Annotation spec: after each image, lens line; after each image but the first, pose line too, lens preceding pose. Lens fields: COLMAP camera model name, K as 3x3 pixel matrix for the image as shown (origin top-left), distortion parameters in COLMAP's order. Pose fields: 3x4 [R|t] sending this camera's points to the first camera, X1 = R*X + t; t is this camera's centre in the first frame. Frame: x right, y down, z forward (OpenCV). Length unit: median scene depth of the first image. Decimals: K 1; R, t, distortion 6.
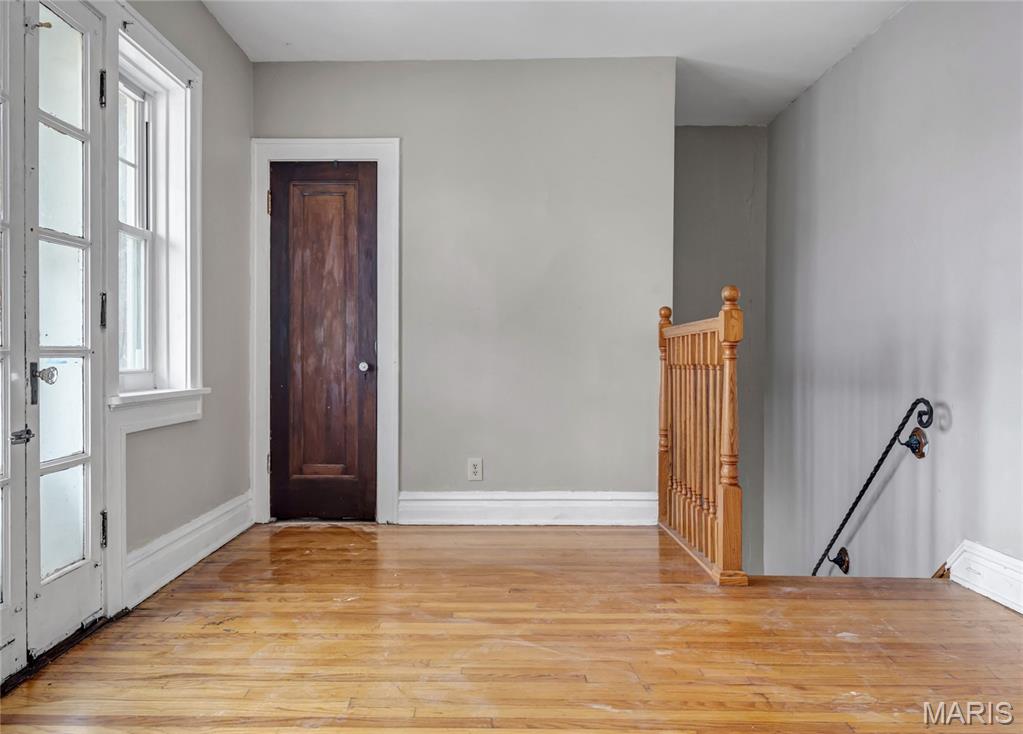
lens RADIAL K [[789.7, 0, 511.5], [0, 789.7, 367.0], [0, 0, 1]] dist [0.031536, -0.006775]
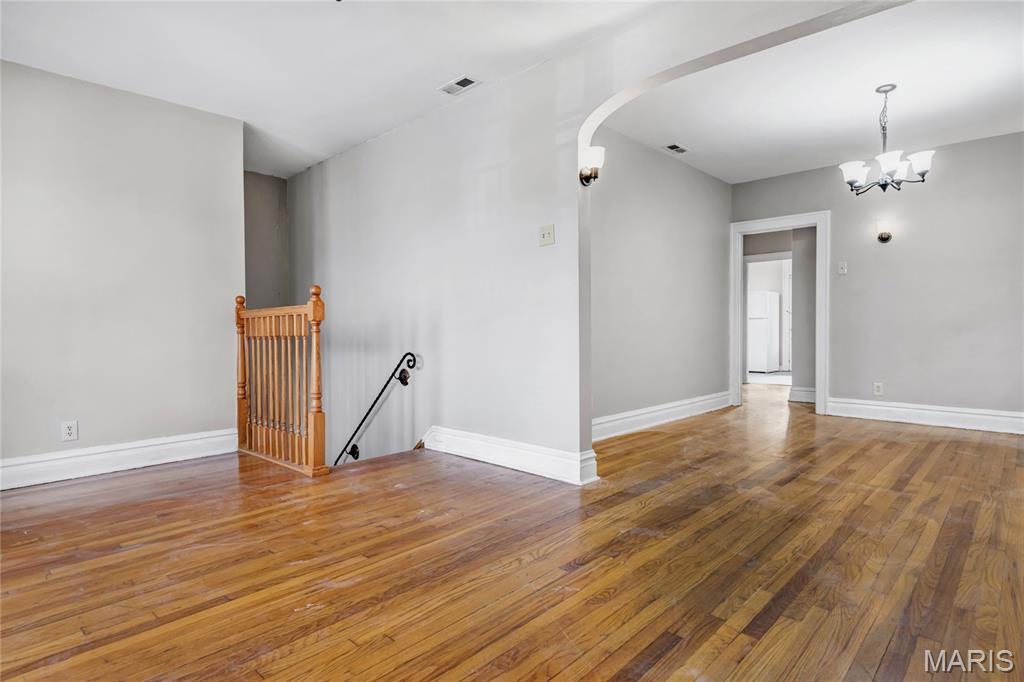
lens RADIAL K [[518.4, 0, 512.0], [0, 518.4, 341.0], [0, 0, 1]] dist [-0.000412, -0.001579]
pose [[0.681337, -0.024185, 0.731570, -0.208012], [0.019346, 0.999700, 0.015031, -0.000337], [-0.731714, 0.003912, 0.681600, 0.017146]]
